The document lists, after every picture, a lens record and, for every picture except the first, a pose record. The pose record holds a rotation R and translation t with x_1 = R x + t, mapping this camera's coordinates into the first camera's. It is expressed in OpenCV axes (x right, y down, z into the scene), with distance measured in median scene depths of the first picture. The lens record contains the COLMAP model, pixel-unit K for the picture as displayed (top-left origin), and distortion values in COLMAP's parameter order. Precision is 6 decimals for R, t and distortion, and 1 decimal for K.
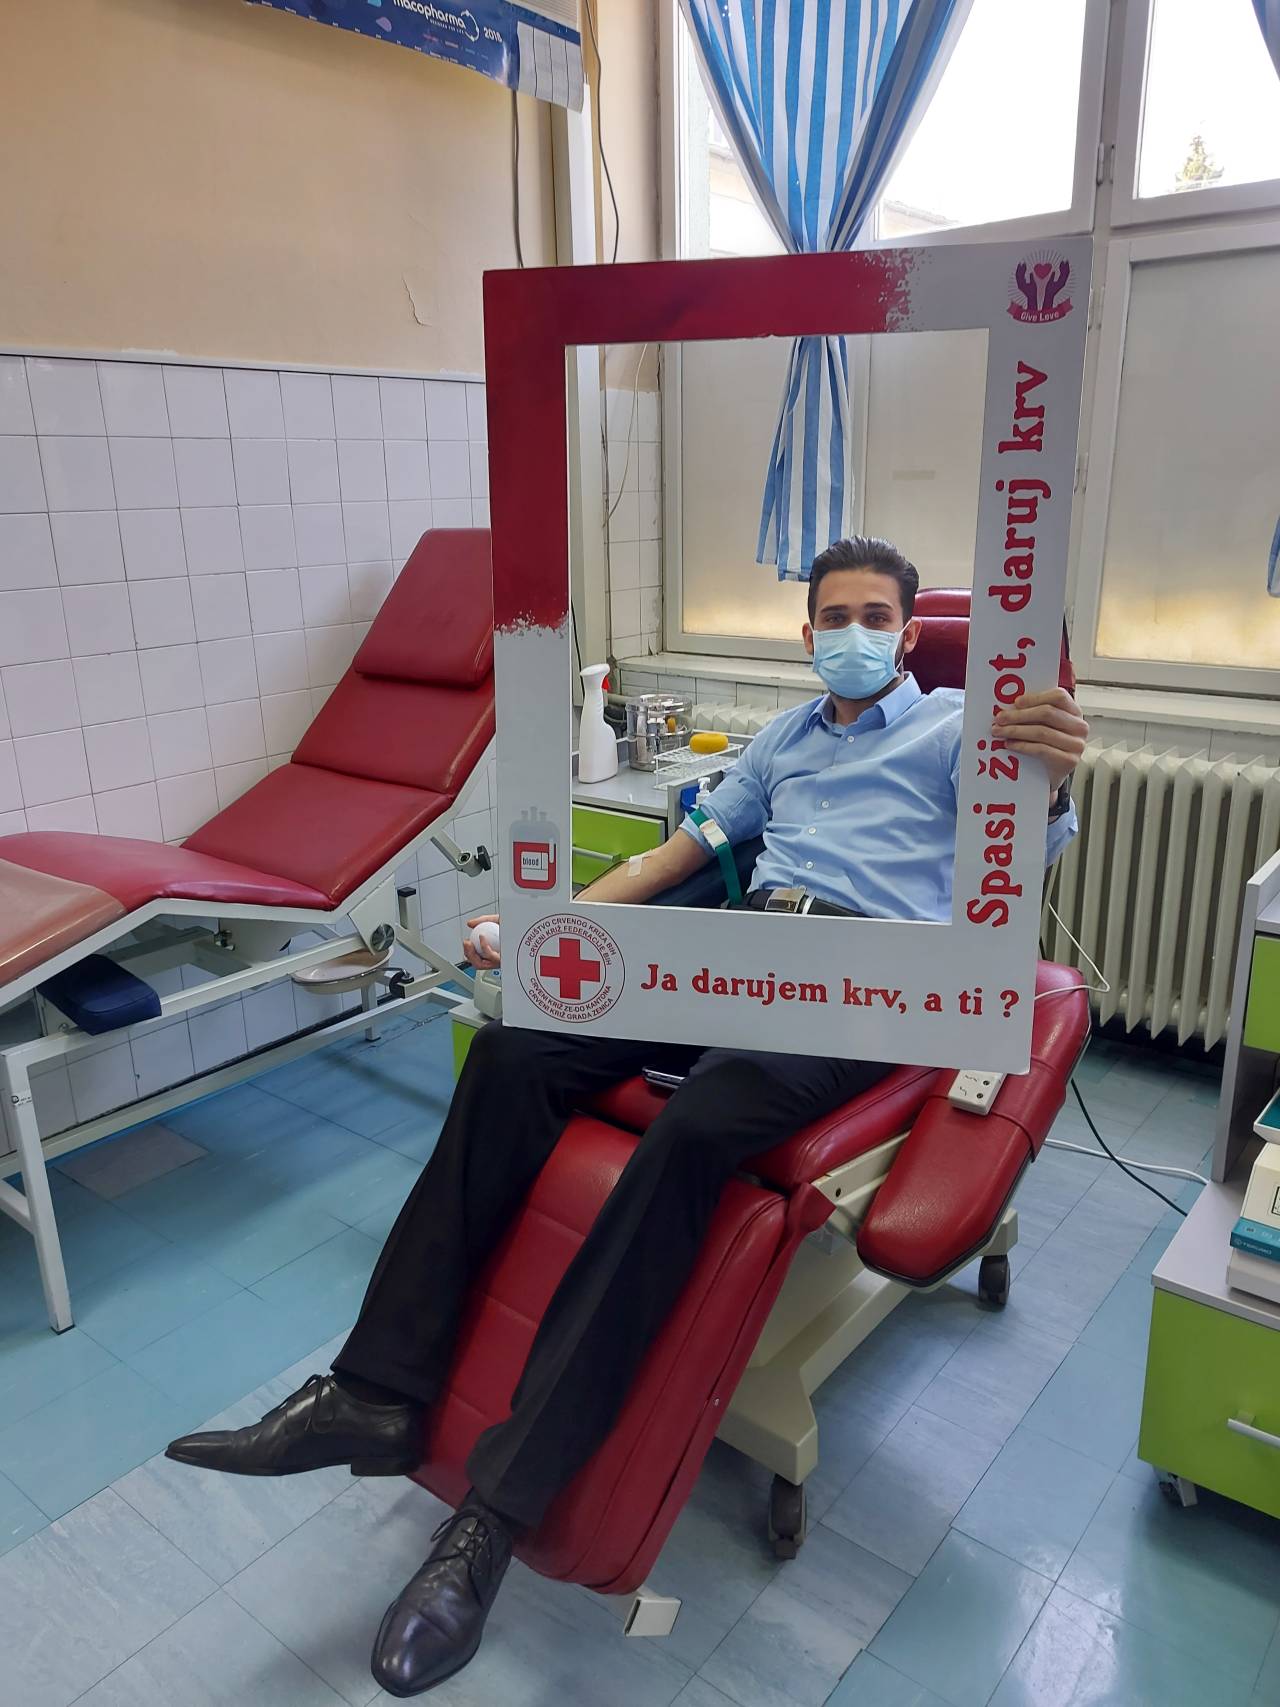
lens RADIAL K [[1200.5, 0, 629.9], [0, 1200.5, 850.7], [0, 0, 1]] dist [0.067354, -0.085441]
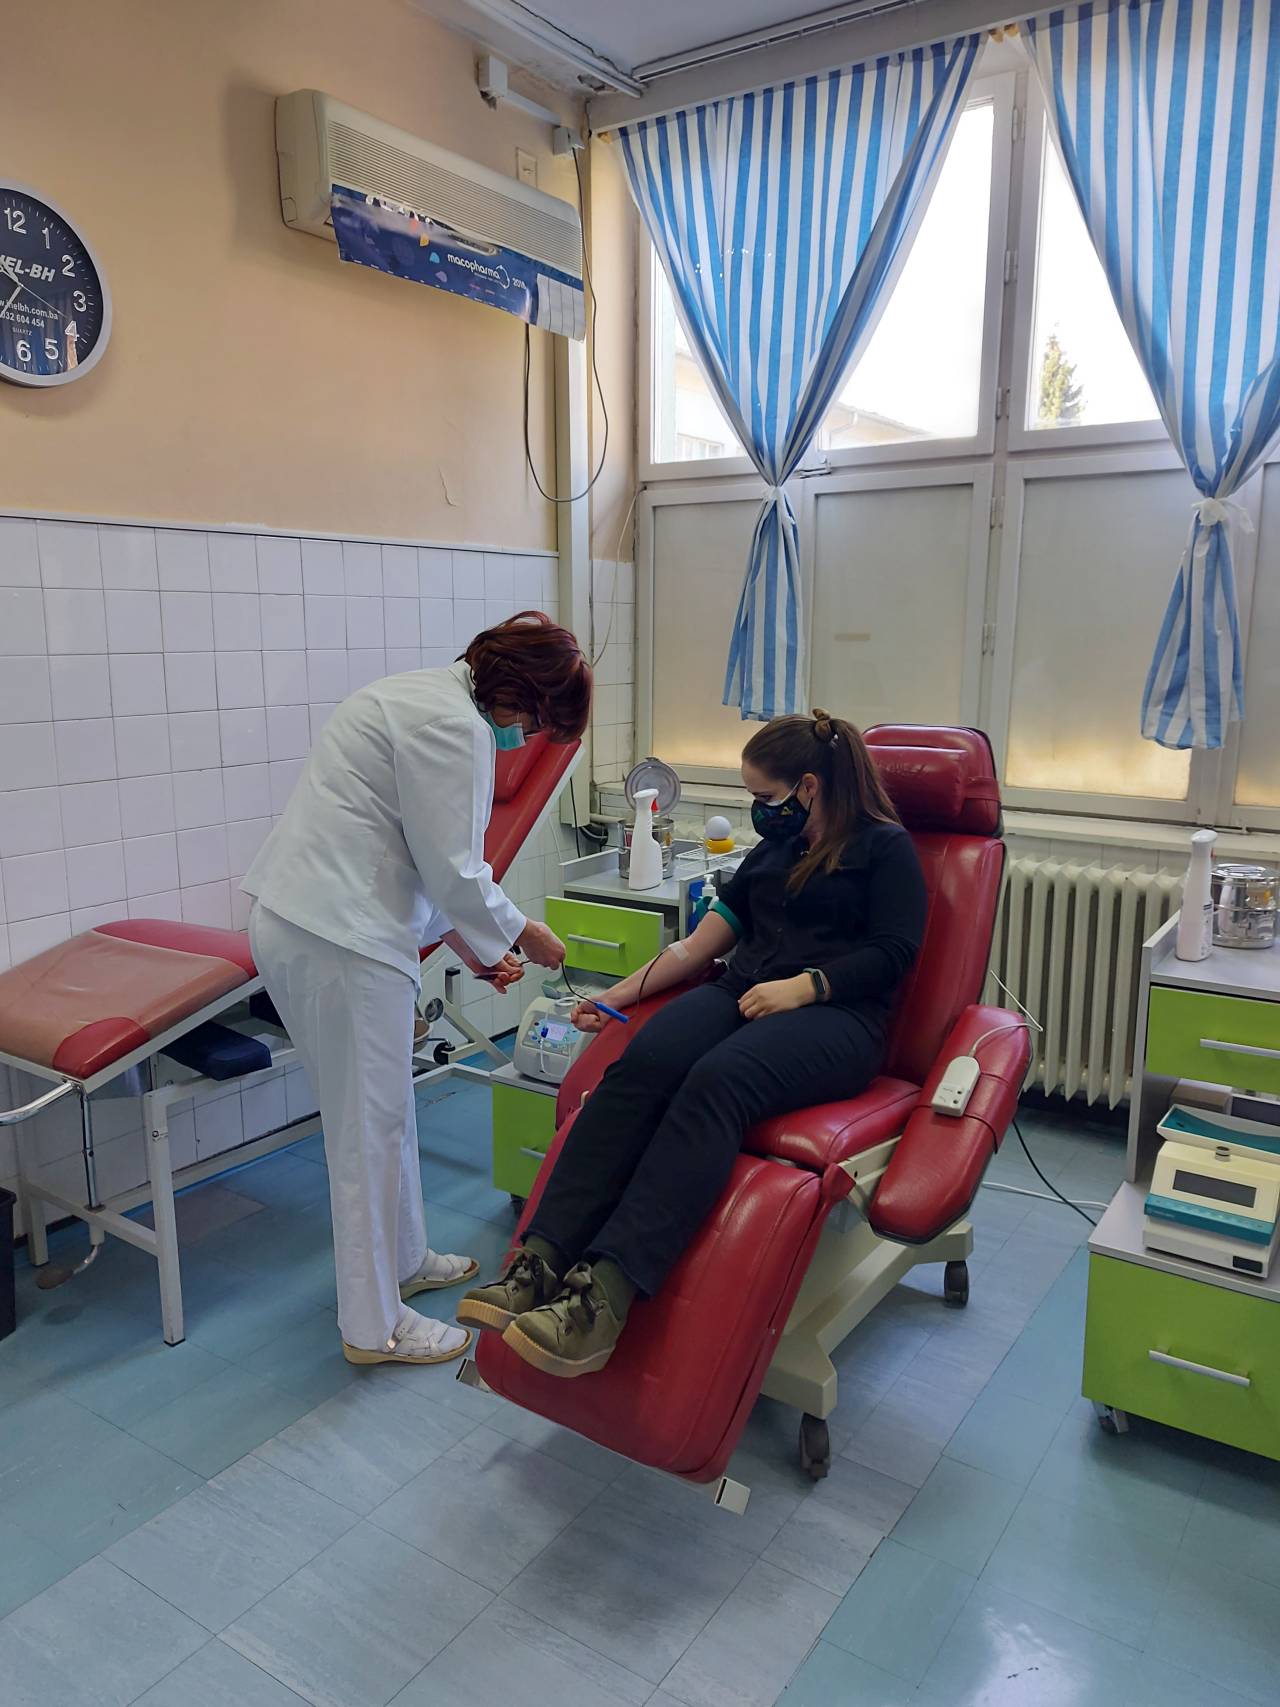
lens RADIAL K [[1200.5, 0, 629.9], [0, 1200.5, 850.7], [0, 0, 1]] dist [0.067354, -0.085441]
pose [[0.996398, 0.008366, 0.084389, -0.144492], [0.001319, 0.993472, -0.114067, 0.064972], [-0.084792, 0.113767, 0.989883, -0.247280]]
